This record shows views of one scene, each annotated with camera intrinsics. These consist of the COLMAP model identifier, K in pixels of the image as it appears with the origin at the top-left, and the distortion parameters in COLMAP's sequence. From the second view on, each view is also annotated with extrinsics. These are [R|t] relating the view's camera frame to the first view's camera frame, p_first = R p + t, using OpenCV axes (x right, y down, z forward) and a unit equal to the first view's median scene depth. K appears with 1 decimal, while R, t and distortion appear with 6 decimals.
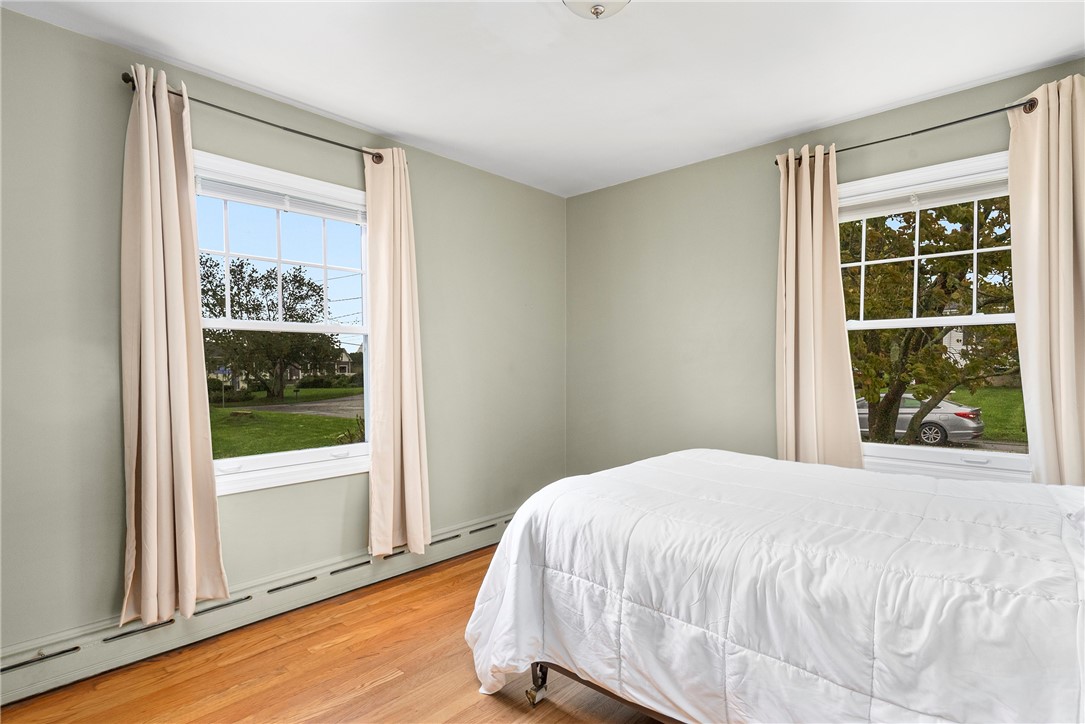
lens RADIAL K [[552.7, 0, 539.6], [0, 552.7, 390.4], [0, 0, 1]] dist [0.004031, 0.000658]
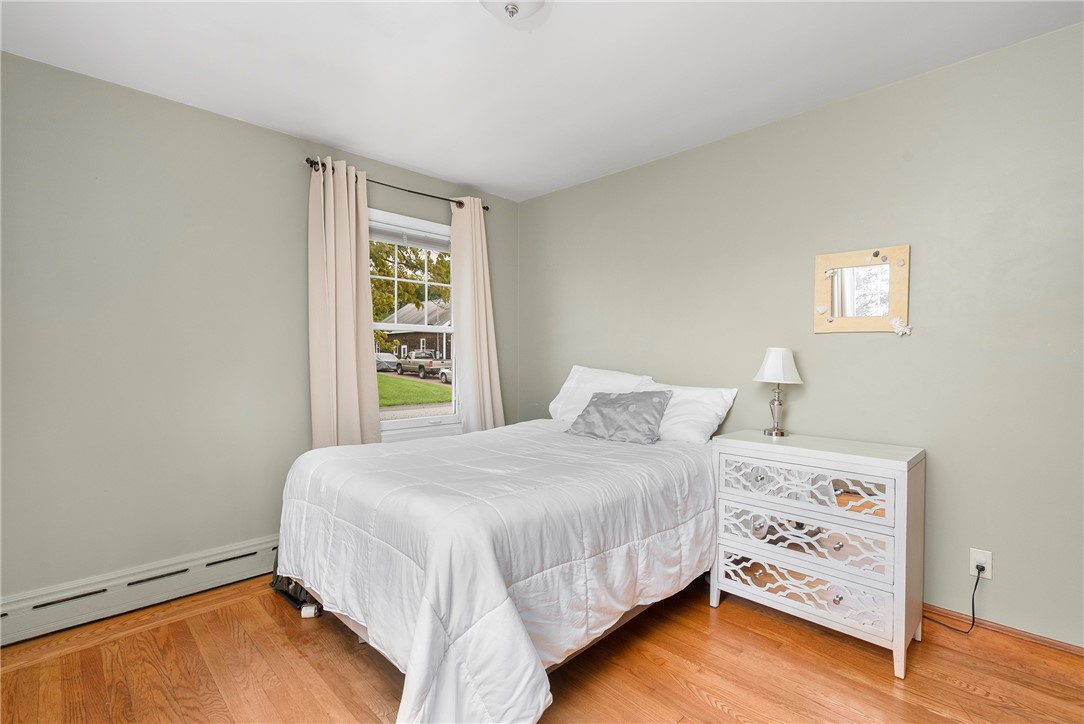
lens RADIAL K [[494.1, 0, 542.0], [0, 494.1, 362.0], [0, 0, 1]] dist [-0.001429, 0.000076]
pose [[0.033612, -0.000143, 0.999435, -0.886143], [0.034234, 0.999413, -0.001008, -0.040987], [-0.998848, 0.034249, 0.033597, 1.035975]]
